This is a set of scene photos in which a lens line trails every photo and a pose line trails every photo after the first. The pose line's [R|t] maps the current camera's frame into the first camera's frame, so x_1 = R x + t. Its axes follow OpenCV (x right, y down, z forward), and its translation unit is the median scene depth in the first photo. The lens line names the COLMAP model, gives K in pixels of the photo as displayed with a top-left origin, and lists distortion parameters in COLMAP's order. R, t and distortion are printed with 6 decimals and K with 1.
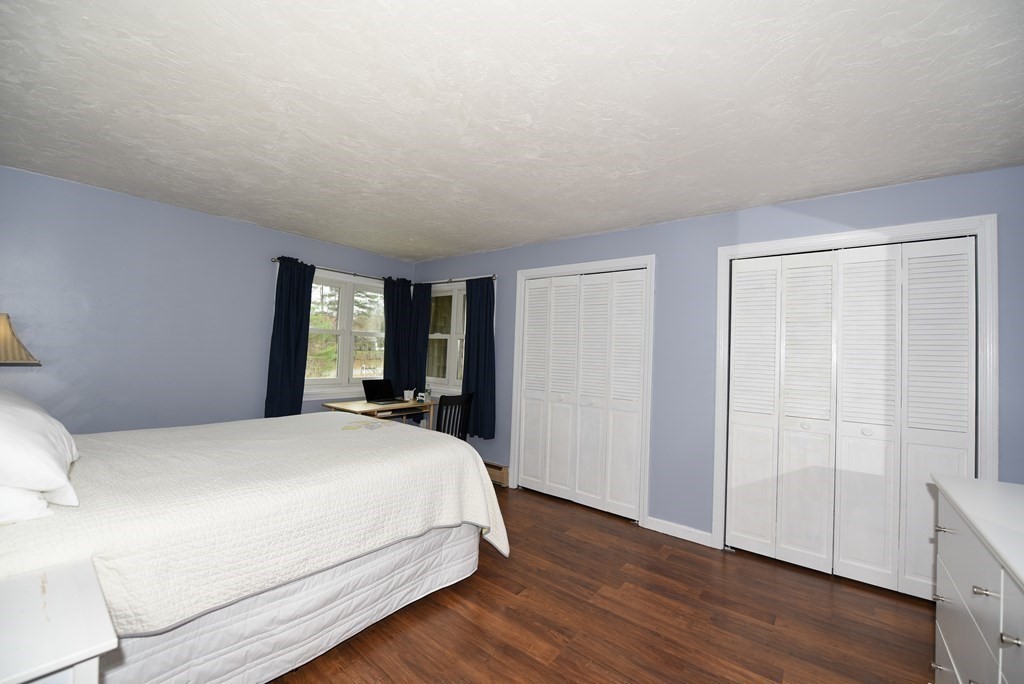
lens RADIAL K [[412.0, 0, 512.0], [0, 412.0, 342.0], [0, 0, 1]] dist [-0.022300, -0.000319]
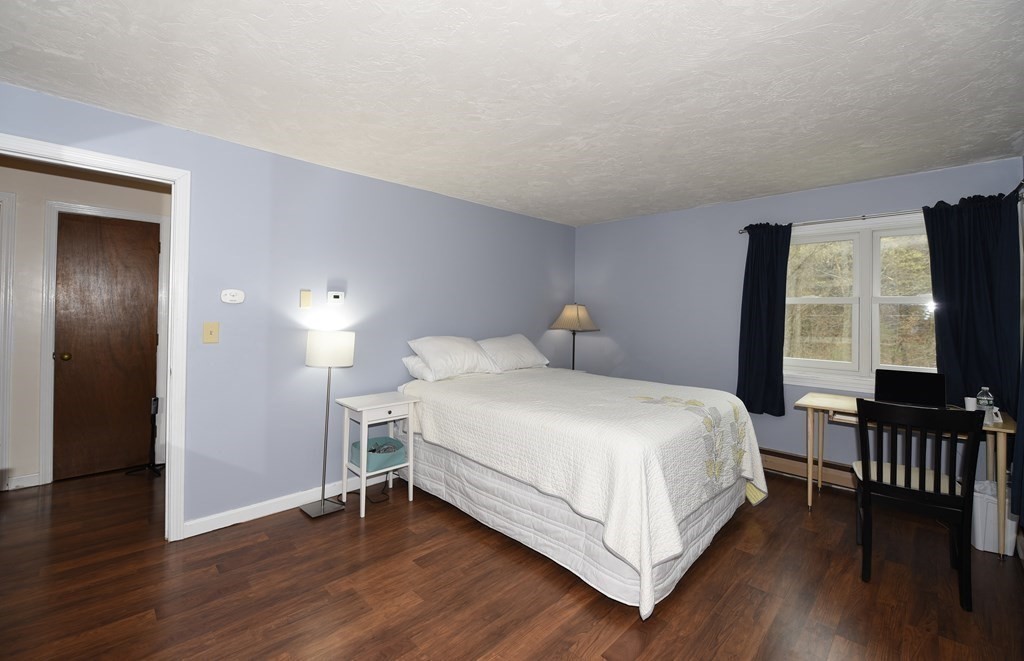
lens RADIAL K [[429.8, 0, 509.7], [0, 429.8, 311.4], [0, 0, 1]] dist [-0.000399, -0.000074]
pose [[-0.125569, -0.038904, -0.991322, 0.491695], [0.006409, 0.999178, -0.040025, 0.026358], [0.992064, -0.011380, -0.125216, 0.575989]]
